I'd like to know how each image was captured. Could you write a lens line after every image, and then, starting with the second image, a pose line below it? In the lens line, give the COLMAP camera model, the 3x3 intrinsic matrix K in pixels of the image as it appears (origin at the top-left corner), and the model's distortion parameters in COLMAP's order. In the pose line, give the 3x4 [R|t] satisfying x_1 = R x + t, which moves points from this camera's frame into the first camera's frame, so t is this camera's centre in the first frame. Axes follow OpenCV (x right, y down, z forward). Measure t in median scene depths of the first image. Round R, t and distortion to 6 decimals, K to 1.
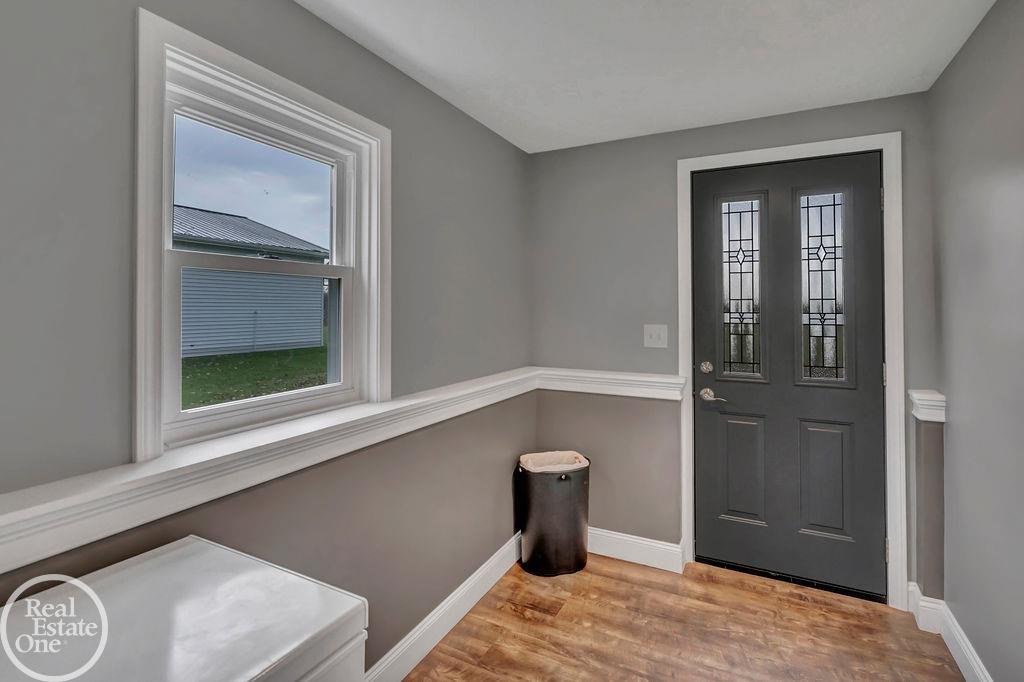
lens RADIAL K [[482.0, 0, 521.4], [0, 482.0, 308.4], [0, 0, 1]] dist [-0.000789, 0.000857]
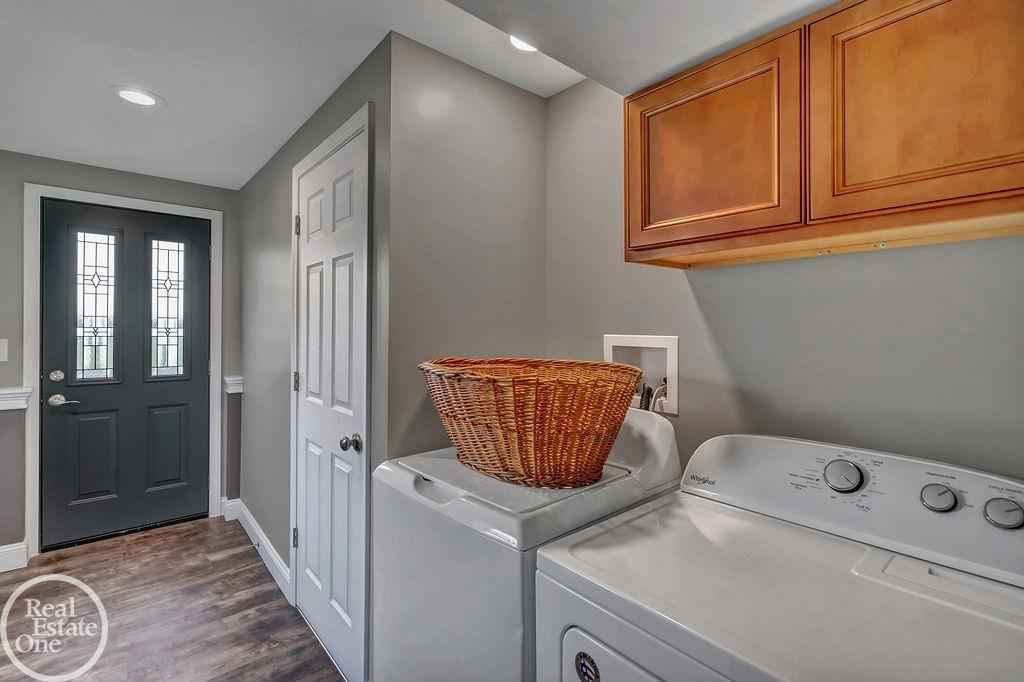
lens RADIAL K [[467.9, 0, 513.9], [0, 467.9, 322.9], [0, 0, 1]] dist [0.000565, 0.000206]
pose [[0.382418, 0.012341, 0.923907, -0.234724], [-0.011332, 0.999898, -0.008665, -0.004137], [-0.923920, -0.007156, 0.382519, -0.429430]]
